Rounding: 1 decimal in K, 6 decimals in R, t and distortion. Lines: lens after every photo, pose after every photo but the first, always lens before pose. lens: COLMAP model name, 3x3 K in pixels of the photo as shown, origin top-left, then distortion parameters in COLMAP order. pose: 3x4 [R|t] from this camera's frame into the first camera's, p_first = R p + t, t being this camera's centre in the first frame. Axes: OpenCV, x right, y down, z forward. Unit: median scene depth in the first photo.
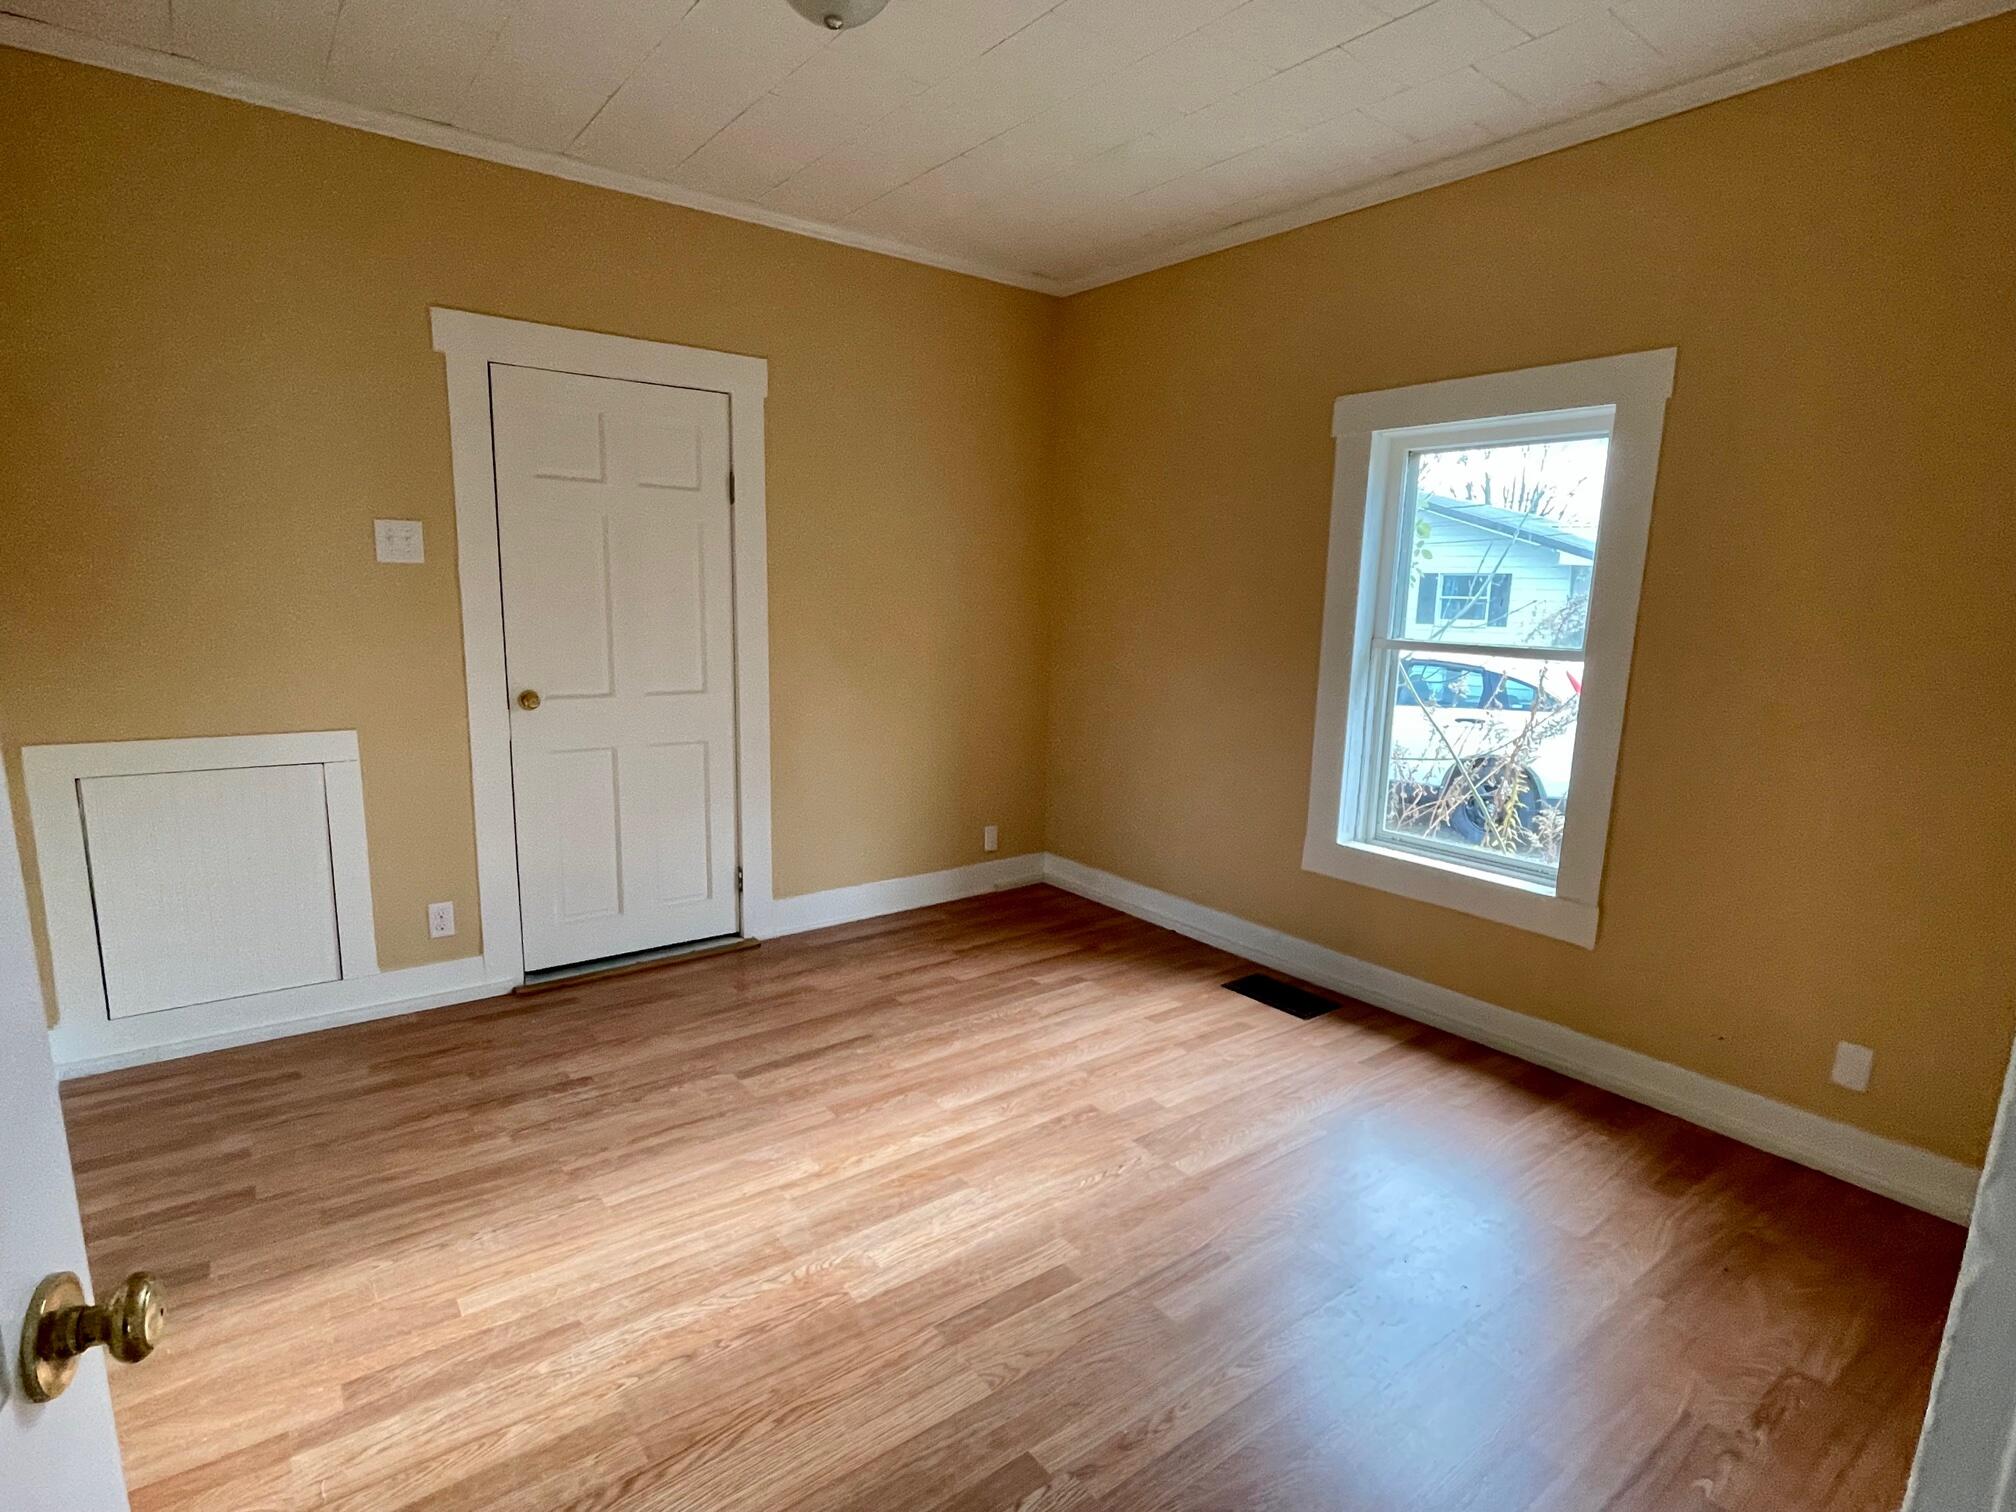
lens RADIAL K [[1031.6, 0, 981.3], [0, 1031.6, 768.6], [0, 0, 1]] dist [0.003077, -0.001421]
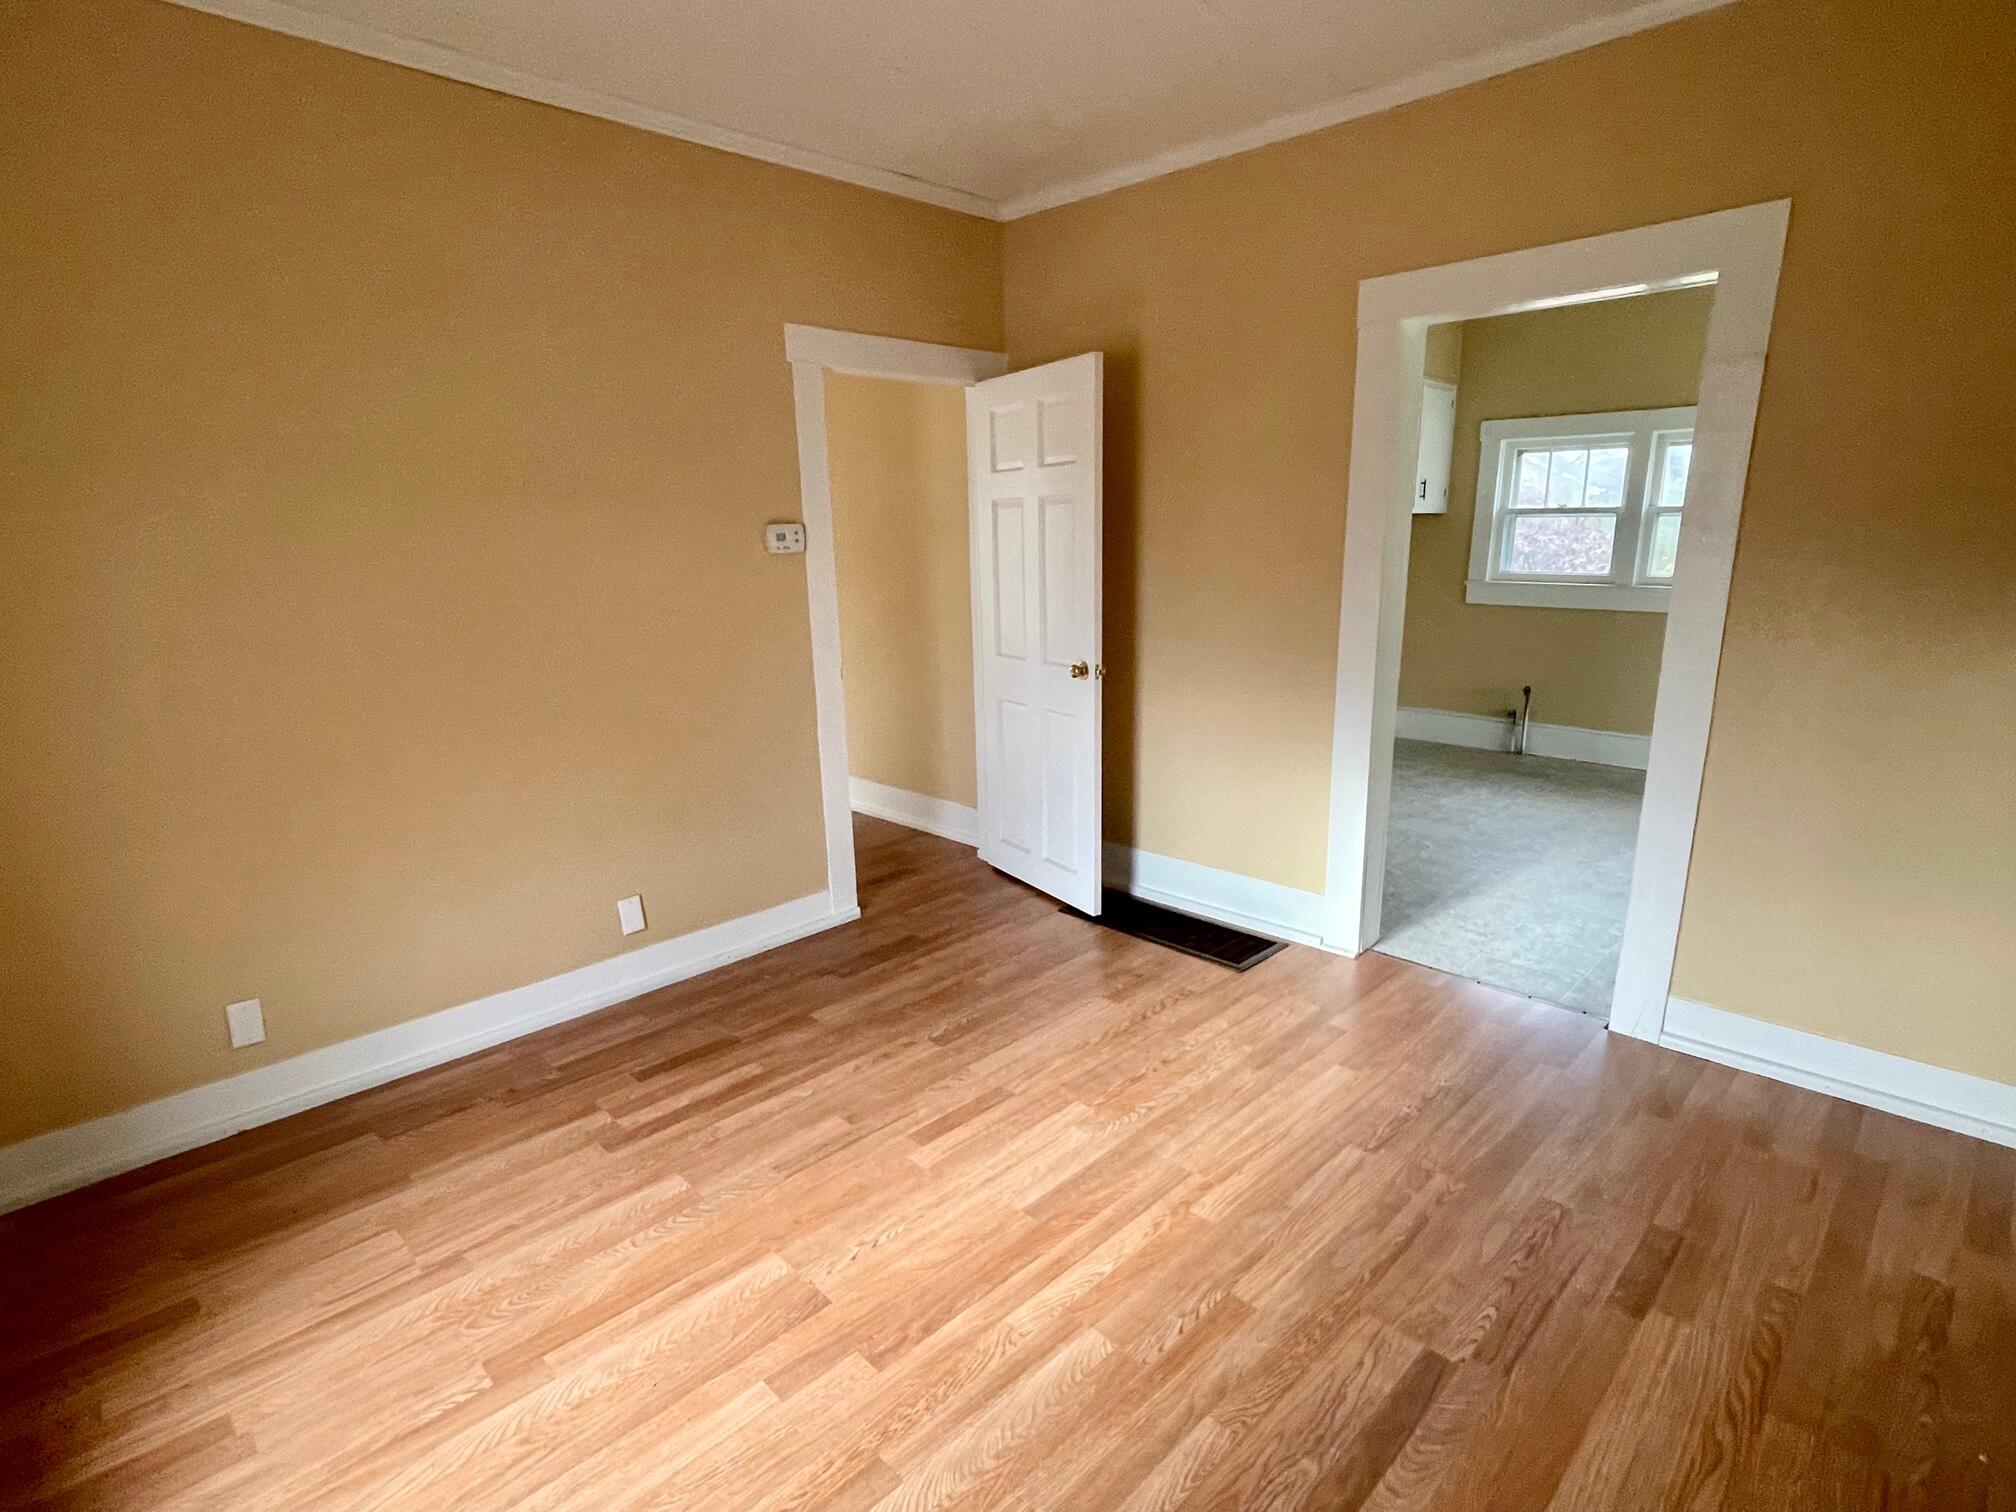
lens RADIAL K [[1010.7, 0, 996.6], [0, 1010.7, 776.9], [0, 0, 1]] dist [-0.008995, 0.008910]
pose [[-0.988693, 0.029016, -0.147120, 0.112960], [-0.032902, 0.915217, 0.401616, -0.267920], [0.146300, 0.401916, -0.903914, 1.389767]]
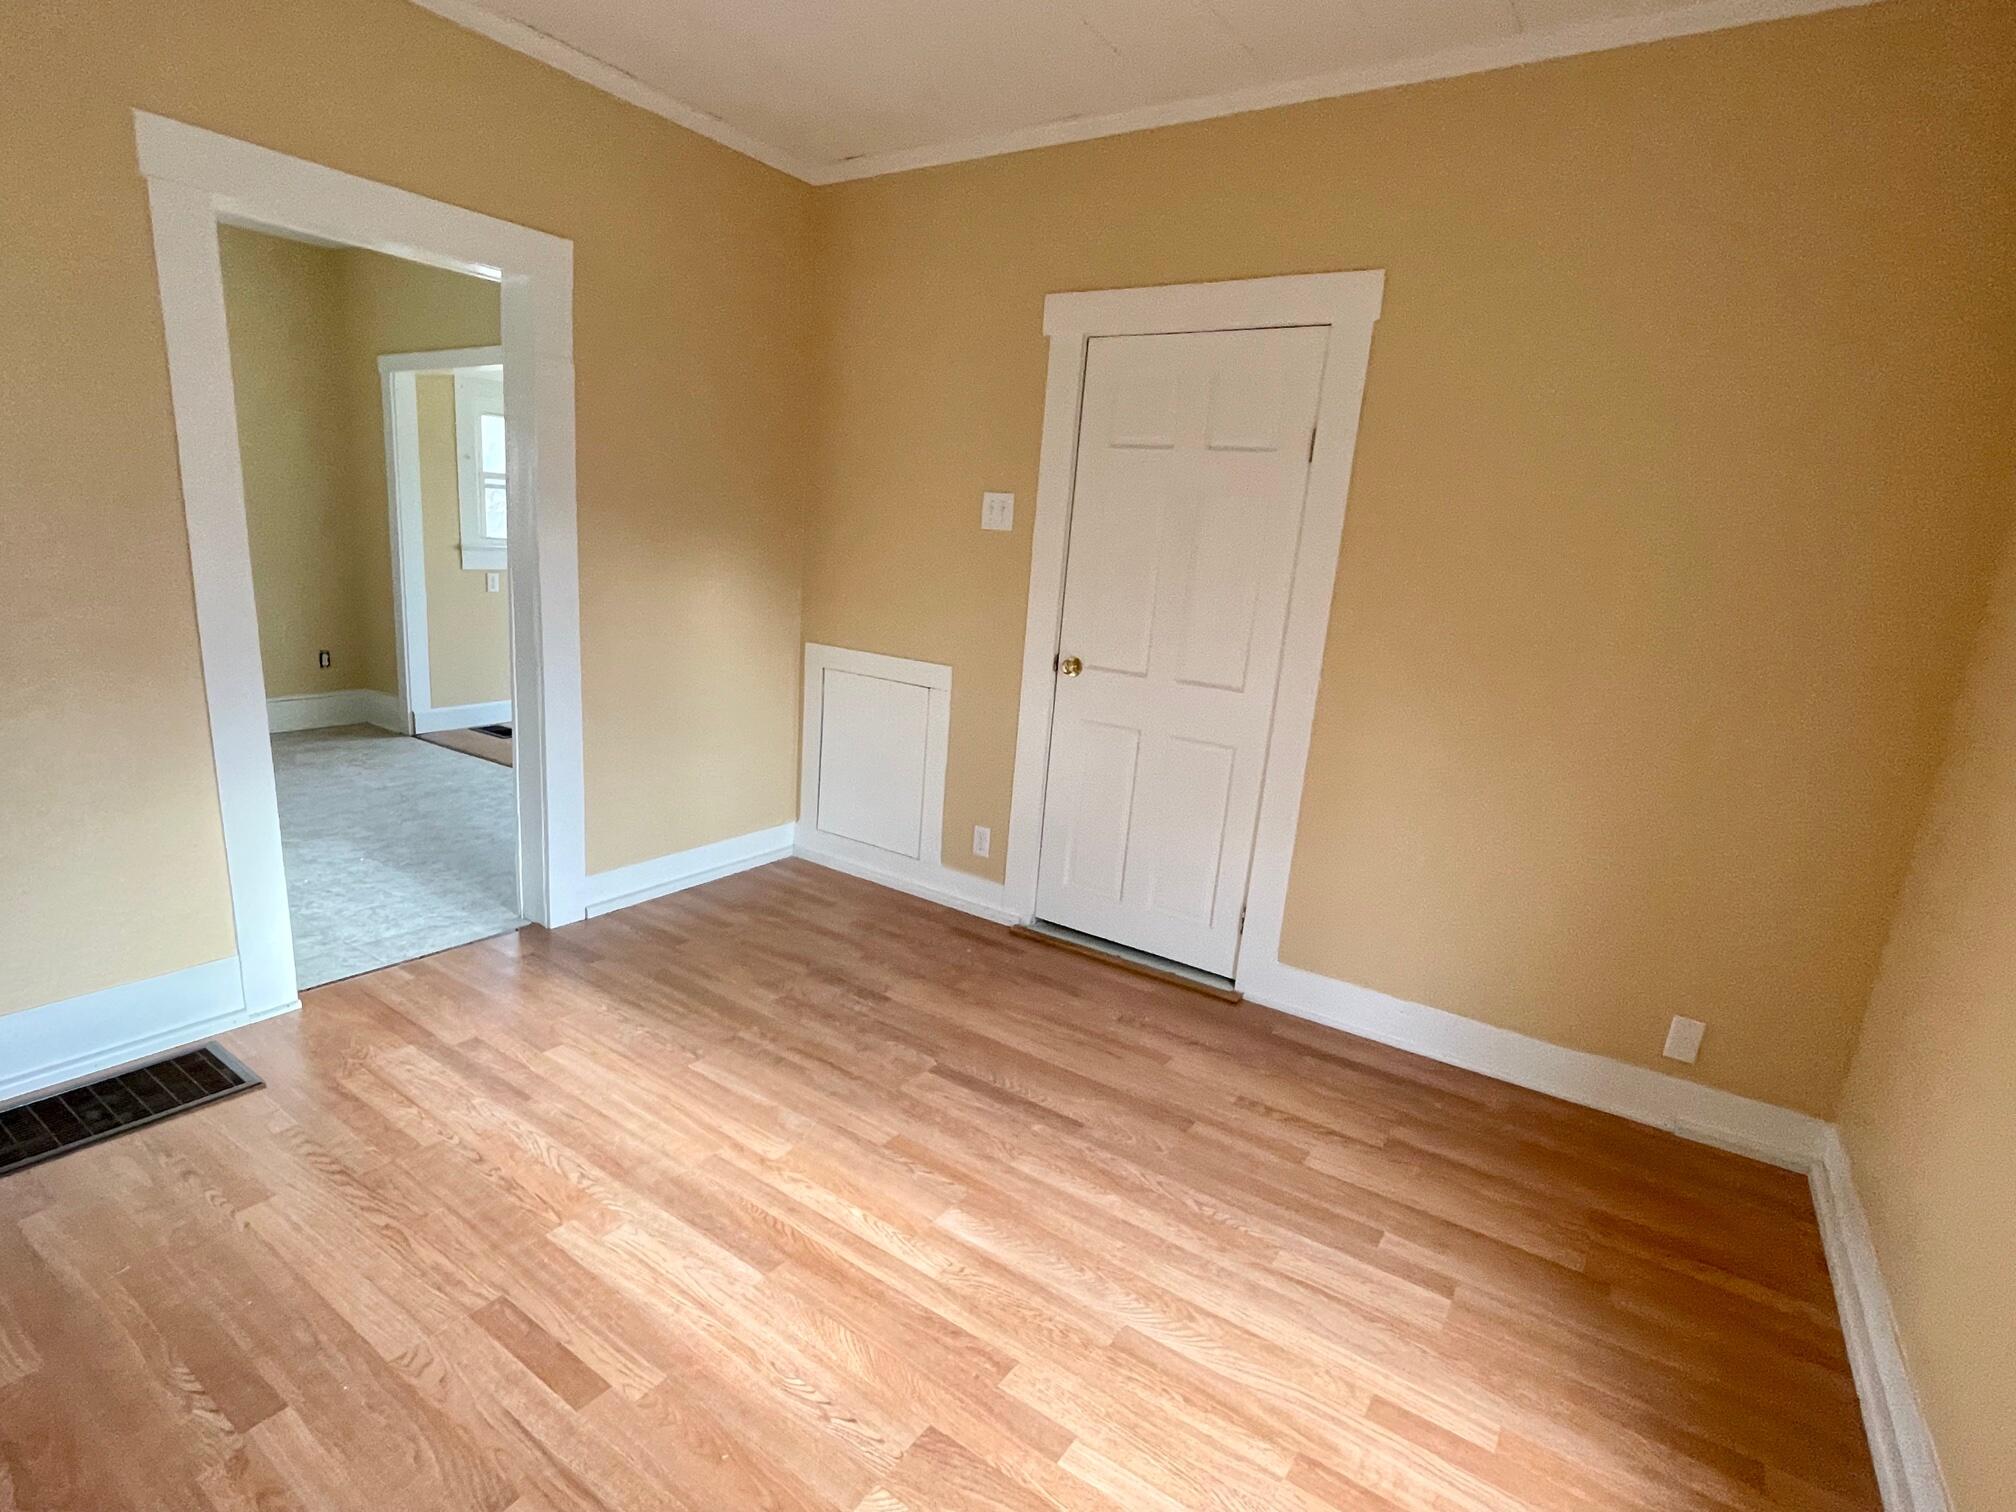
lens RADIAL K [[1010.7, 0, 996.6], [0, 1010.7, 776.9], [0, 0, 1]] dist [-0.008995, 0.008910]
pose [[0.328396, 0.221644, -0.918167, 0.577410], [-0.226453, 0.962202, 0.151280, -0.111887], [0.916992, 0.158242, 0.366175, 0.679315]]
